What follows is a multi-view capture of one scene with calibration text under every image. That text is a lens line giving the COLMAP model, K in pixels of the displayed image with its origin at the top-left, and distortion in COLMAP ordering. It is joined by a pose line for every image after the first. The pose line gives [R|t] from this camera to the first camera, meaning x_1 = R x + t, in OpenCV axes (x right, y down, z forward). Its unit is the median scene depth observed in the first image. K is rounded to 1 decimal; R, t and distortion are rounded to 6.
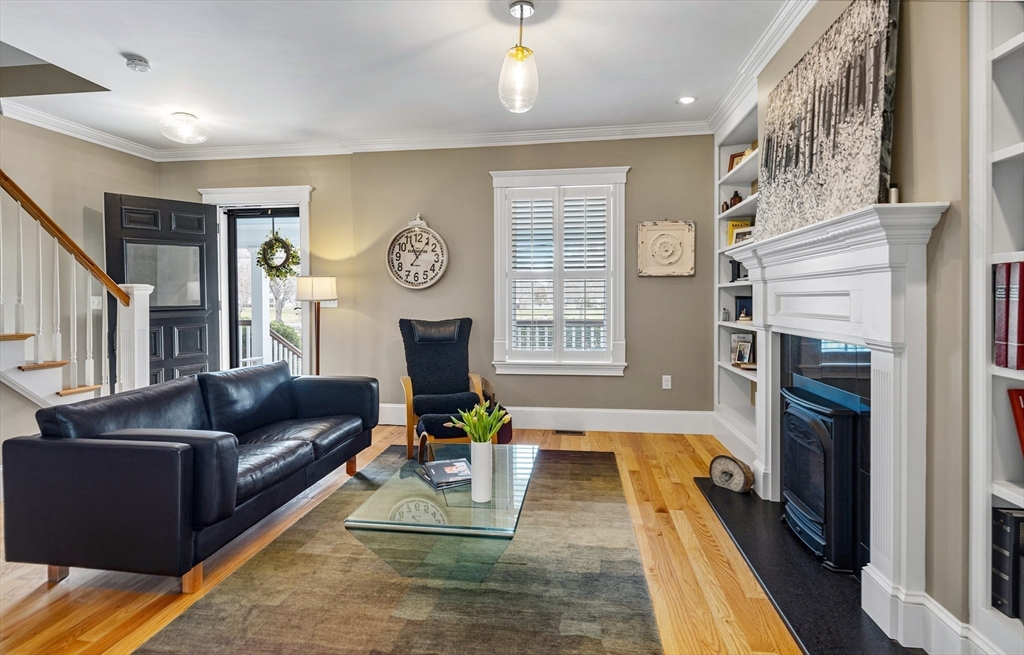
lens RADIAL K [[504.4, 0, 505.6], [0, 504.4, 300.3], [0, 0, 1]] dist [-0.002716, -0.000217]
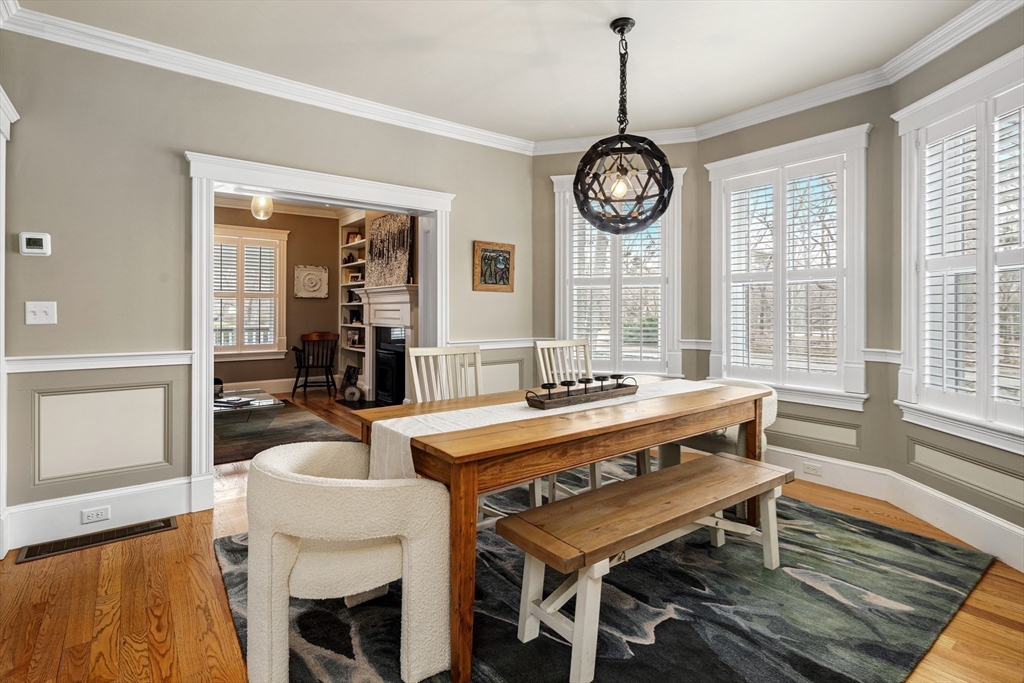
lens RADIAL K [[508.4, 0, 508.9], [0, 508.4, 310.6], [0, 0, 1]] dist [0.000985, 0.000142]
pose [[0.705164, 0.005656, 0.709022, -0.472781], [-0.002731, 0.999982, -0.005261, 0.001876], [-0.709039, 0.001774, 0.705167, -0.752370]]
